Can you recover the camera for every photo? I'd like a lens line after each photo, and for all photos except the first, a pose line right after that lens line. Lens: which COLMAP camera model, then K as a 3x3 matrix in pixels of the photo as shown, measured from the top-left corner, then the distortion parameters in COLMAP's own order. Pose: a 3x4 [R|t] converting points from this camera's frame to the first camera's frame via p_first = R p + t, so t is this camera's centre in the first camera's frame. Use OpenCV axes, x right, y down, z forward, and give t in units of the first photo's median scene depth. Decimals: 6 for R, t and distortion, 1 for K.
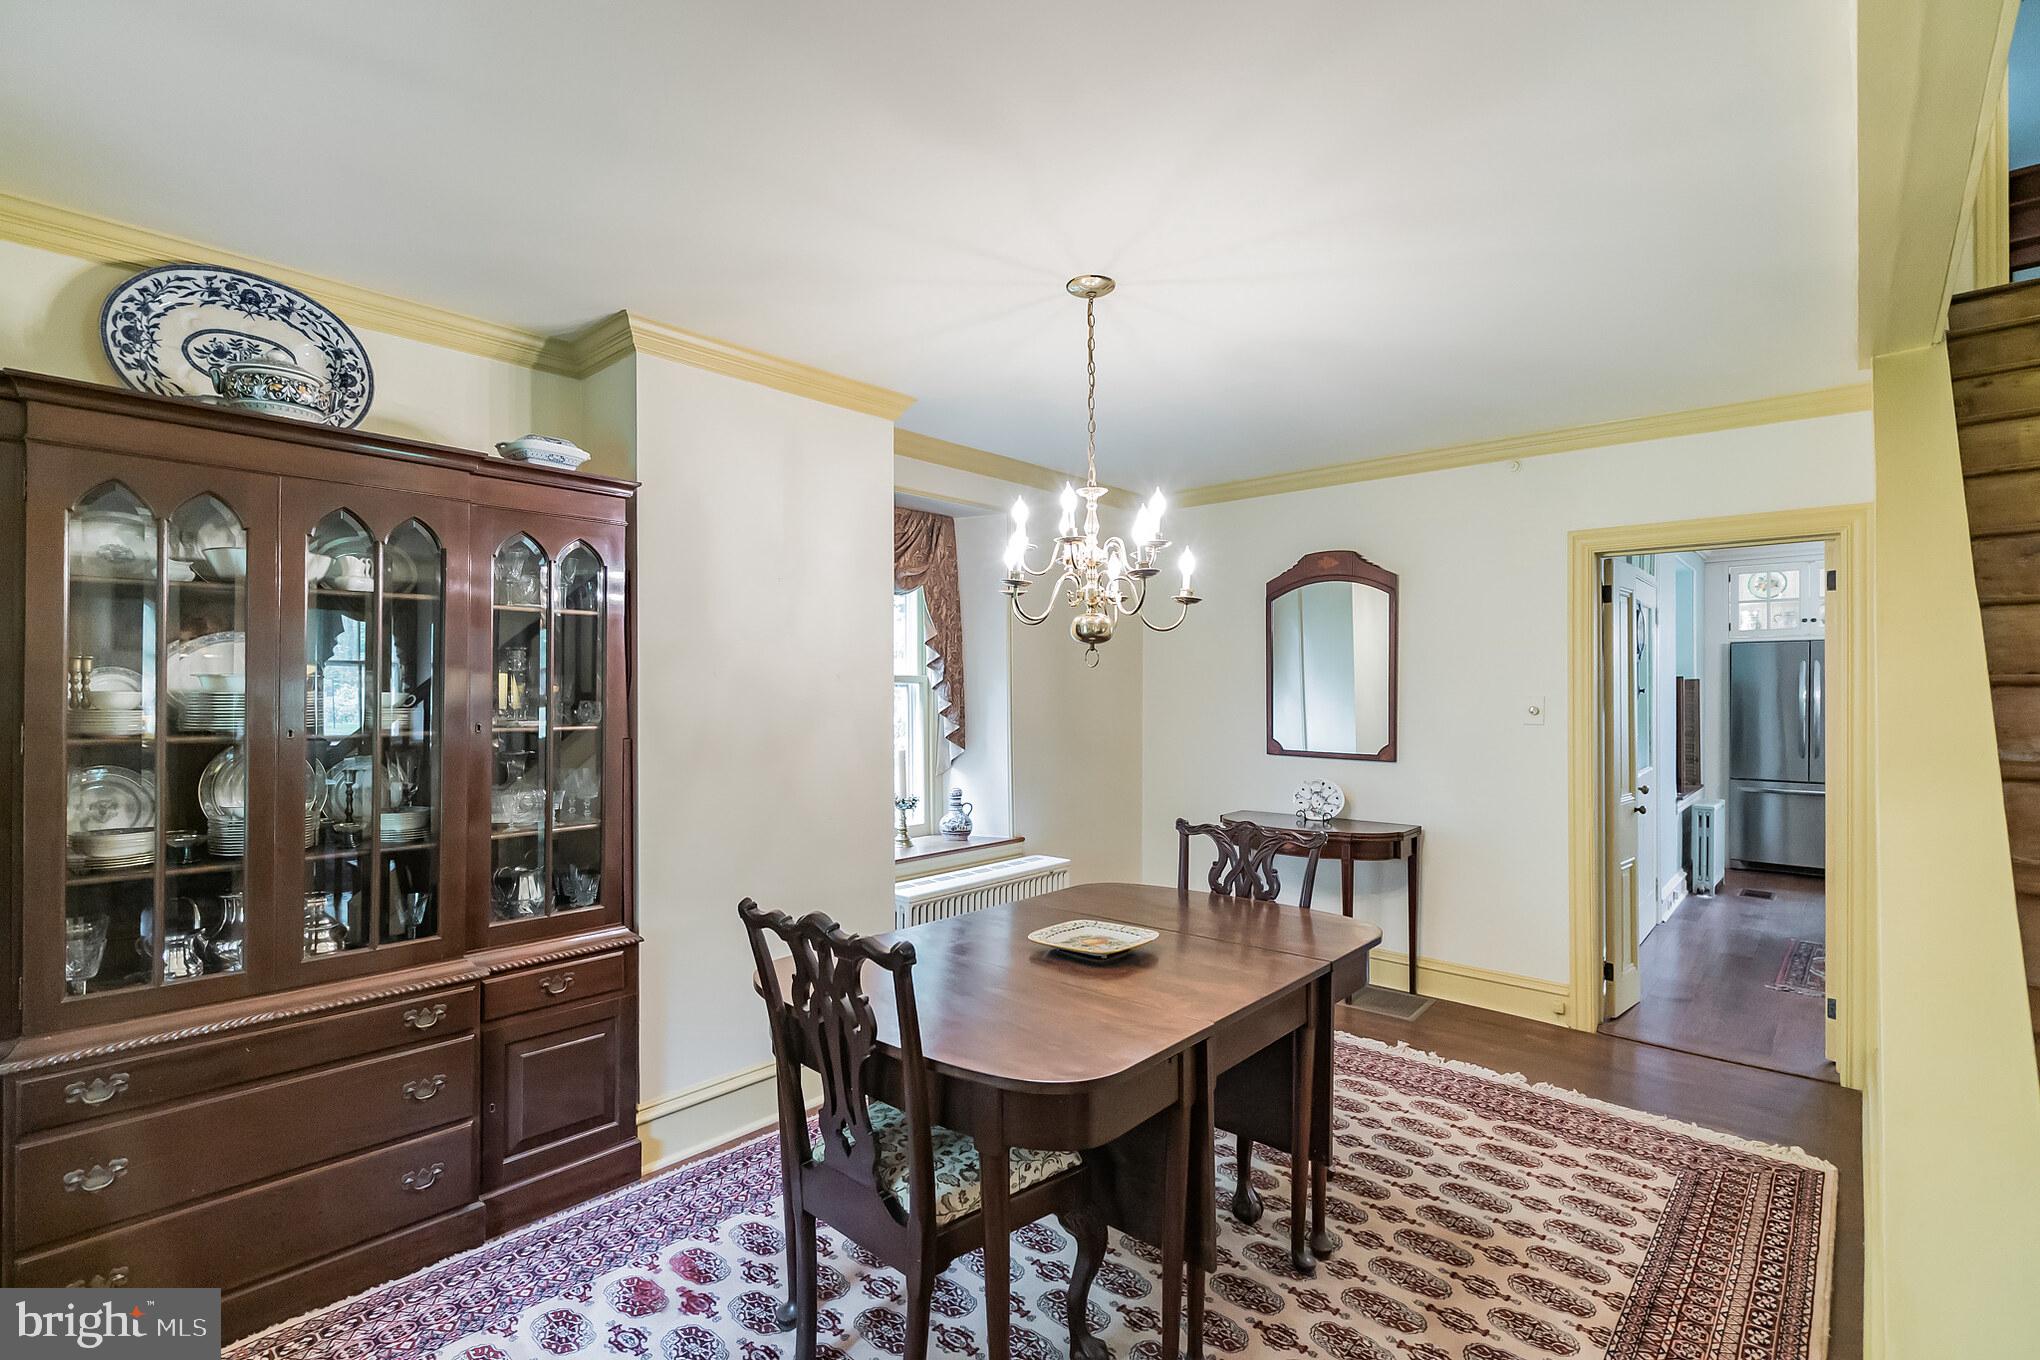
lens RADIAL K [[927.6, 0, 978.1], [0, 927.6, 694.0], [0, 0, 1]] dist [0.001884, 0.001521]
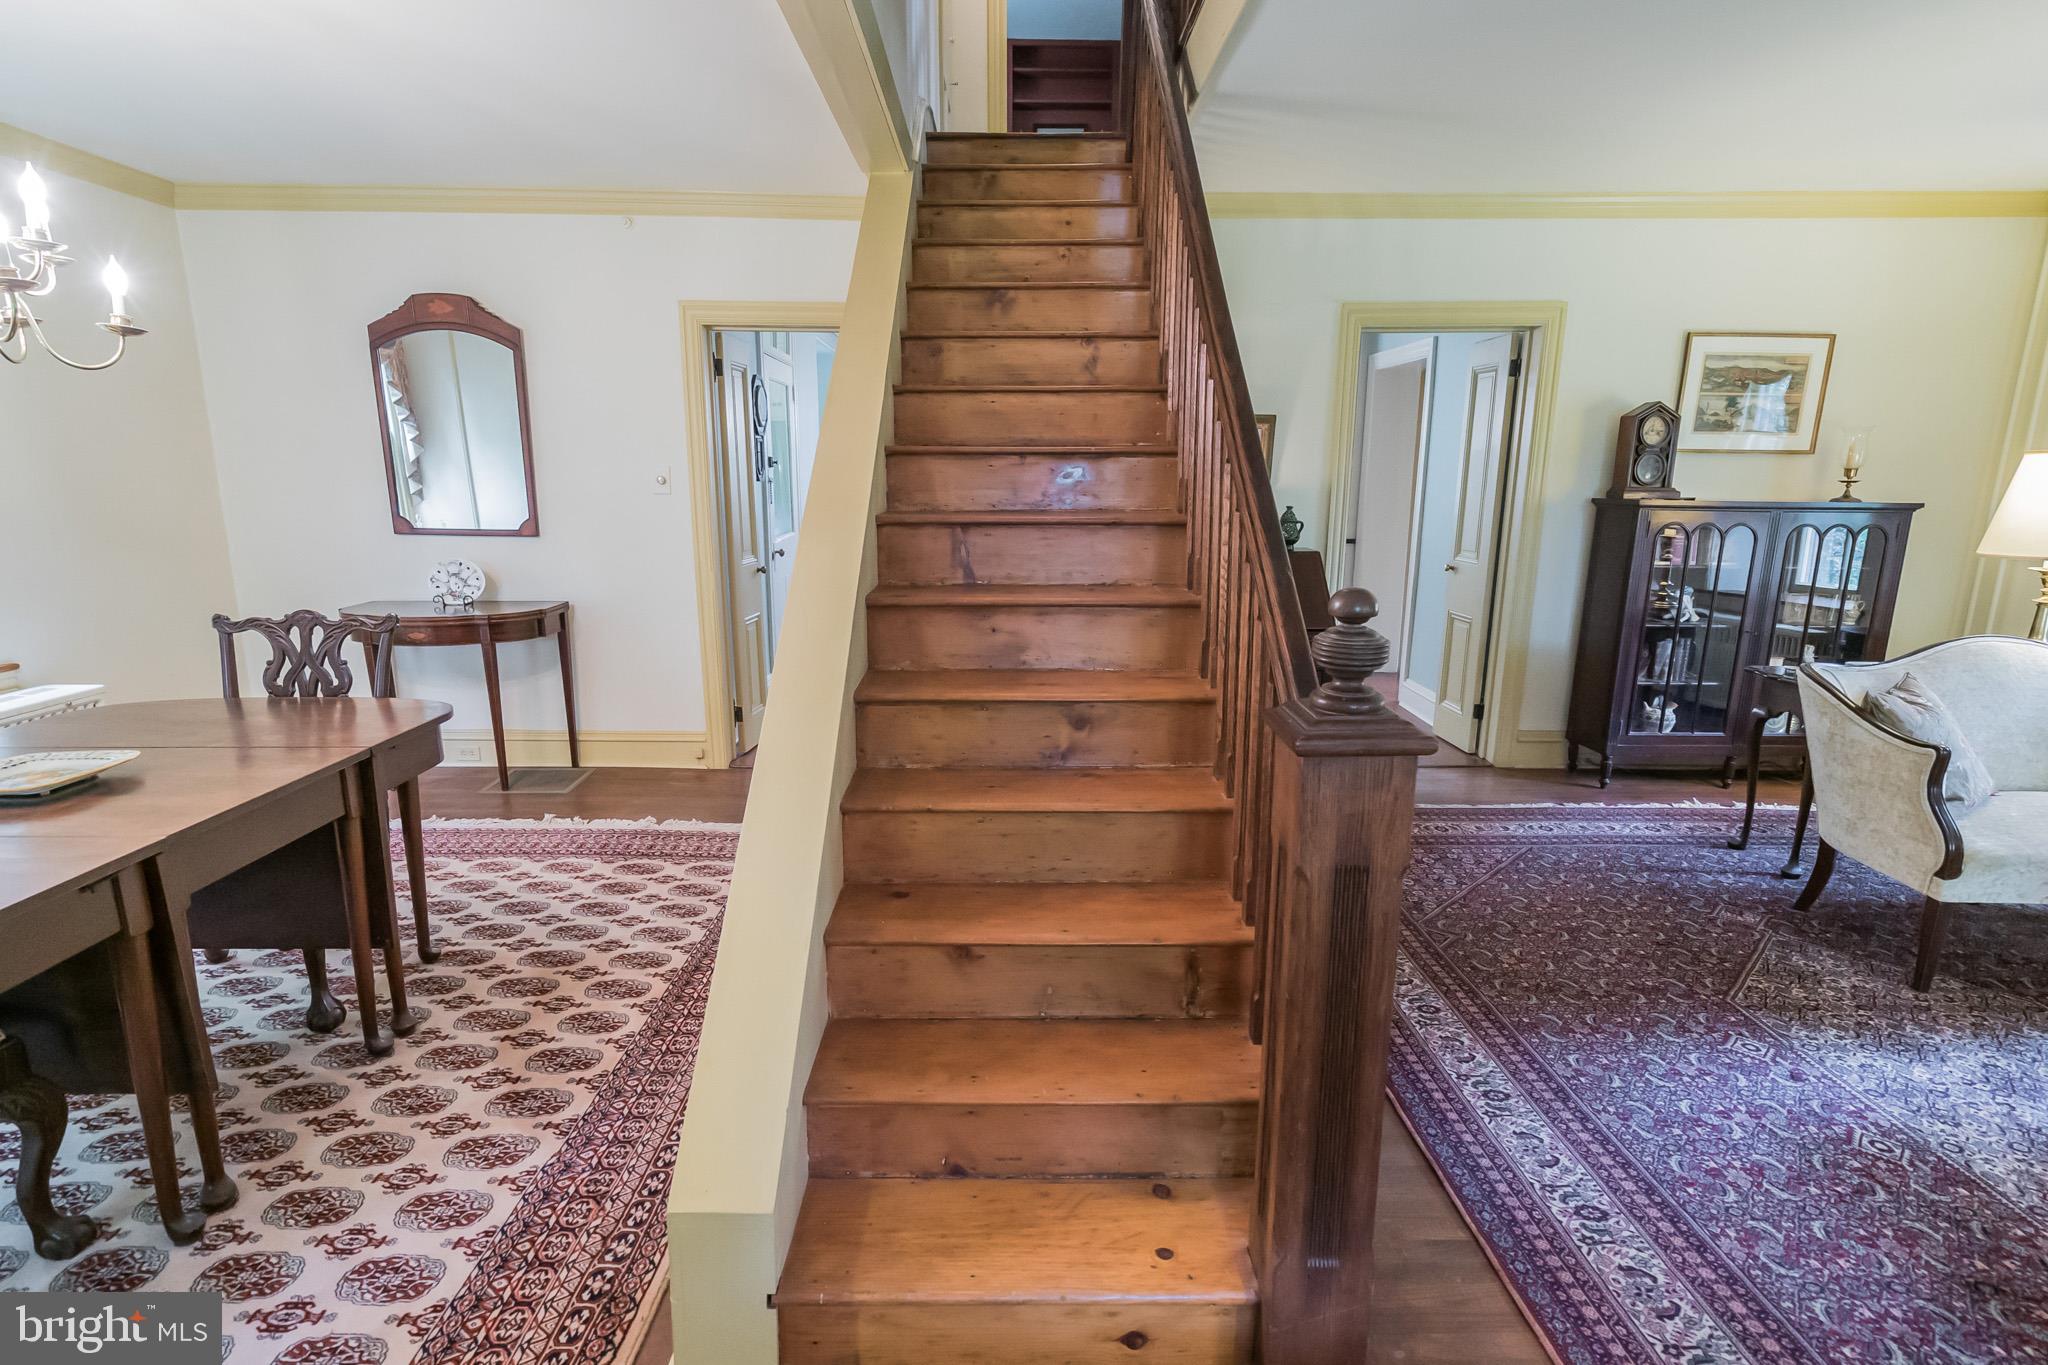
lens RADIAL K [[998.0, 0, 1004.0], [0, 998.0, 686.1], [0, 0, 1]] dist [-0.000106, 0.000426]
pose [[0.729896, -0.140016, 0.669065, 0.132018], [-0.005444, 0.977575, 0.210517, 0.007599], [-0.683537, -0.157298, 0.712766, -0.112127]]
